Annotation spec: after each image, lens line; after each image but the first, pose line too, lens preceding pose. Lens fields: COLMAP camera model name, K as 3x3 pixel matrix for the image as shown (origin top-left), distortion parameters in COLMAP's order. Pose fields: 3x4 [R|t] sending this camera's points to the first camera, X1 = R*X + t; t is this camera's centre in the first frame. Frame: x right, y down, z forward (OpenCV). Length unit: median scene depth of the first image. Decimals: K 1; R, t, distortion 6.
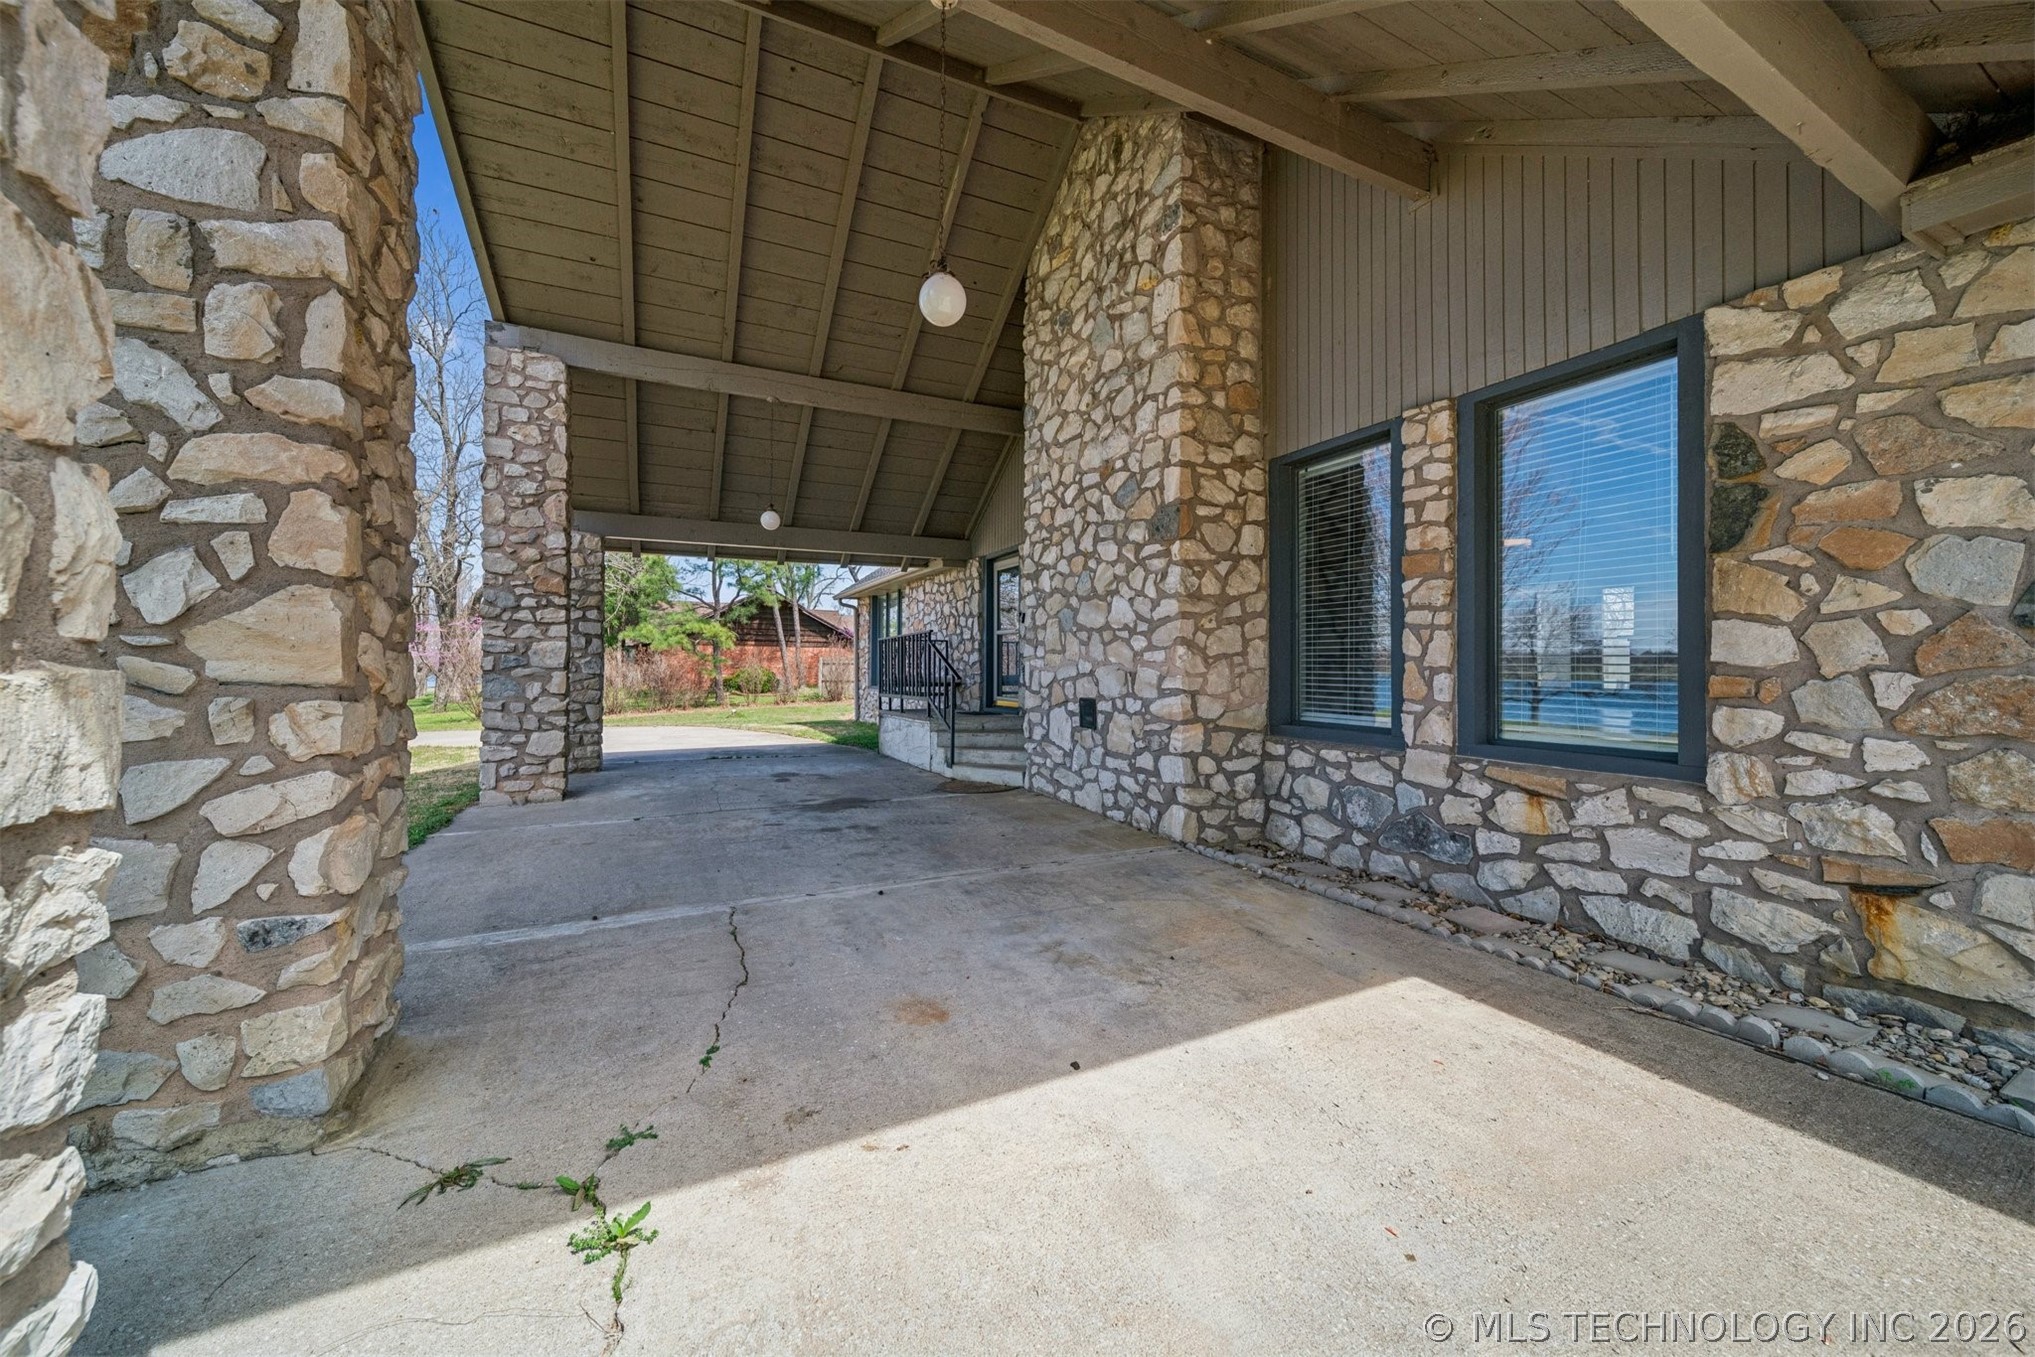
lens RADIAL K [[715.3, 0, 1001.7], [0, 715.3, 665.7], [0, 0, 1]] dist [0.000418, -0.000091]
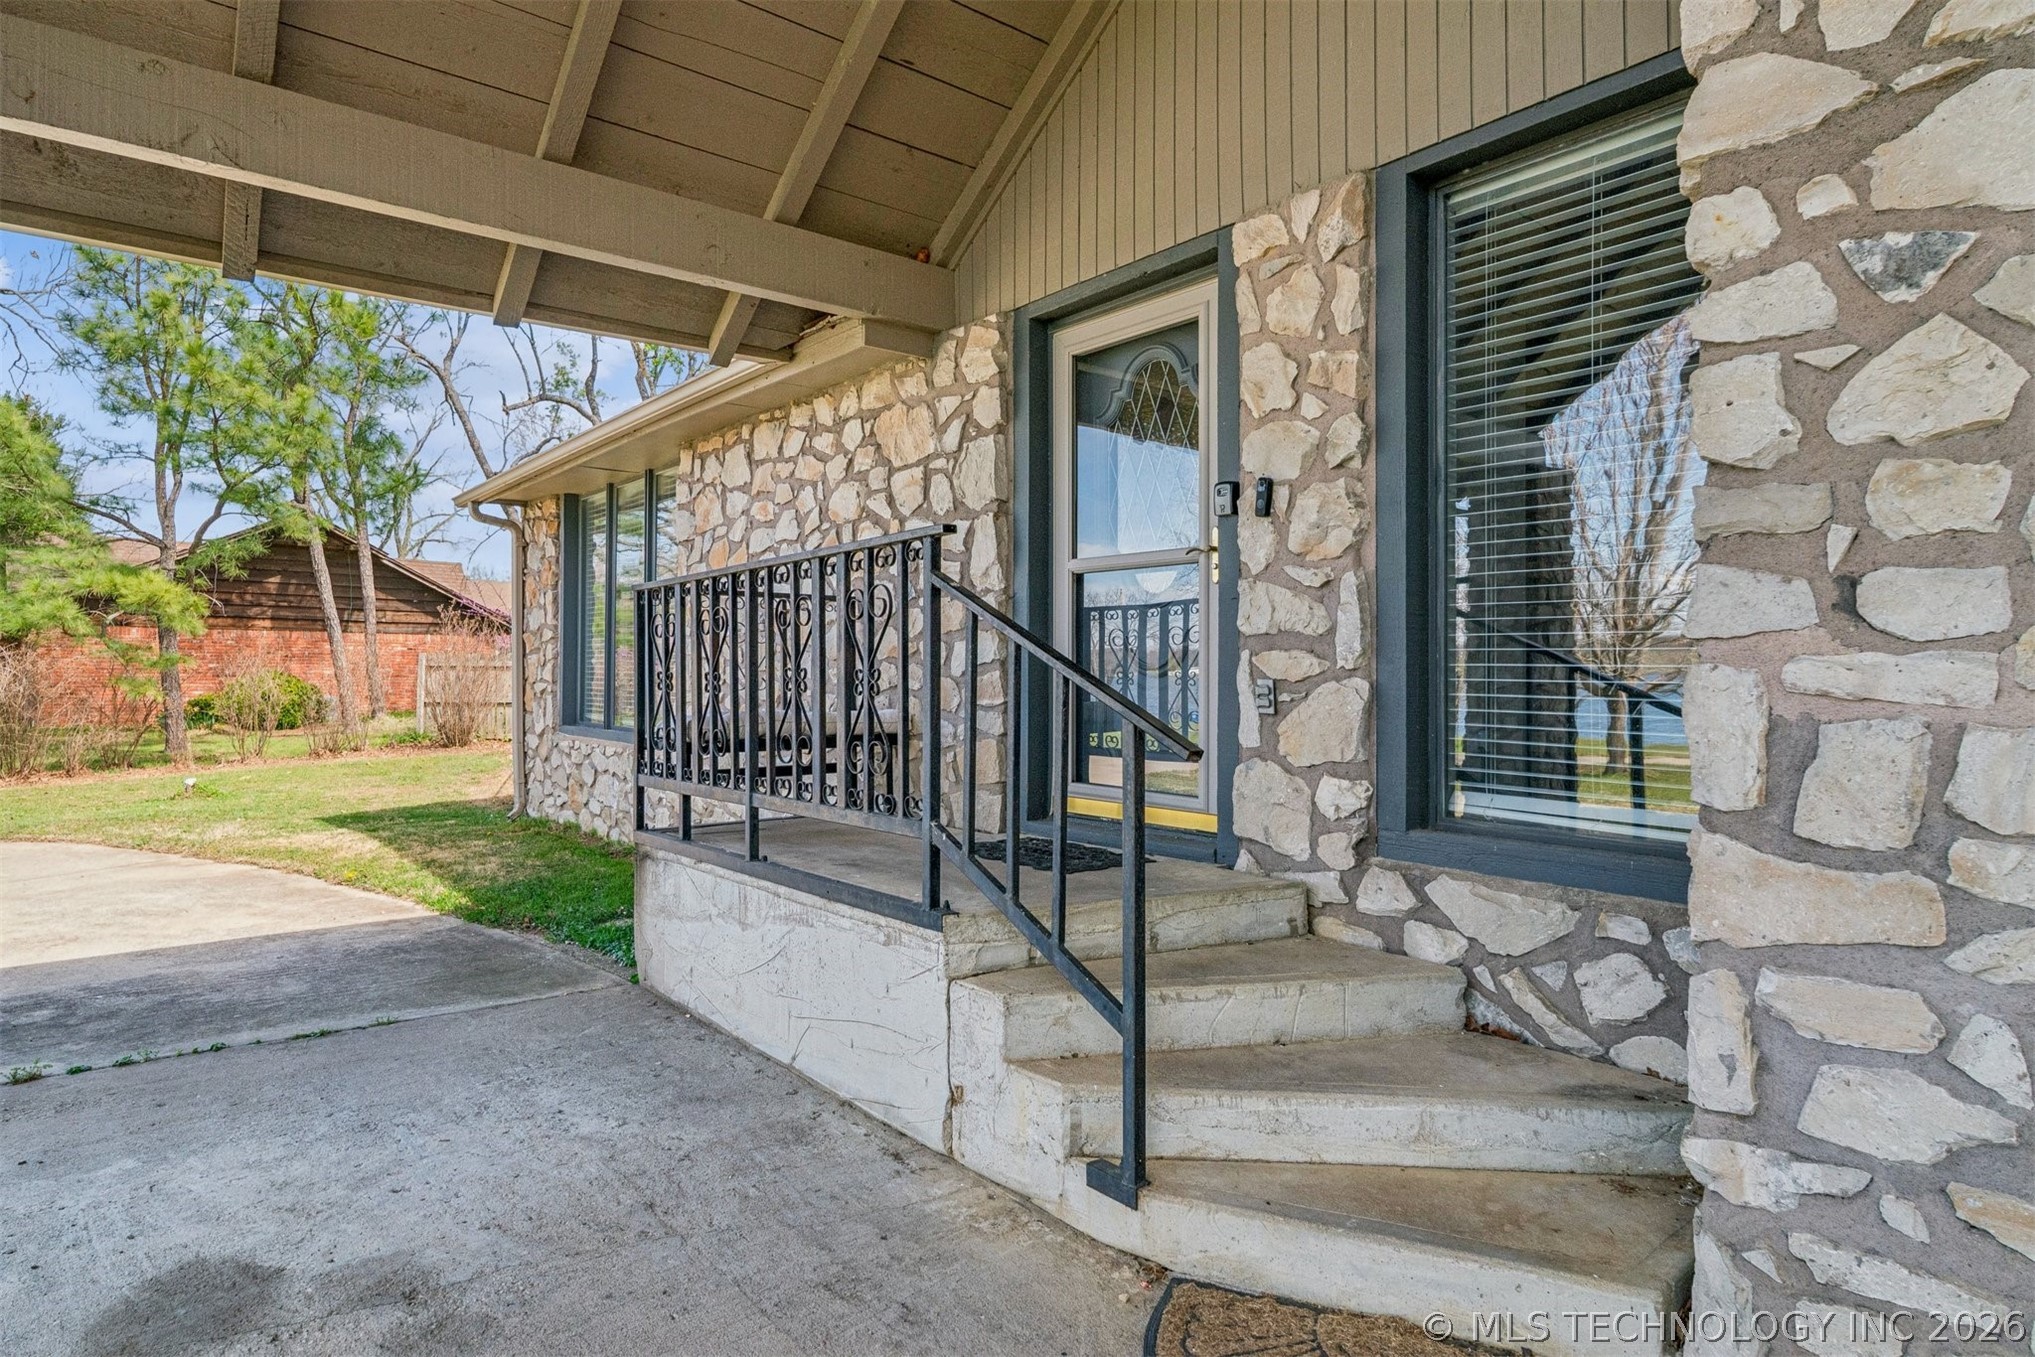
lens RADIAL K [[1090.1, 0, 978.6], [0, 1090.1, 674.1], [0, 0, 1]] dist [0.004840, 0.001552]
pose [[0.975283, 0.001175, 0.220957, -0.061485], [-0.001701, 0.999996, 0.002190, -0.001200], [-0.220953, -0.002511, 0.975281, 0.246806]]
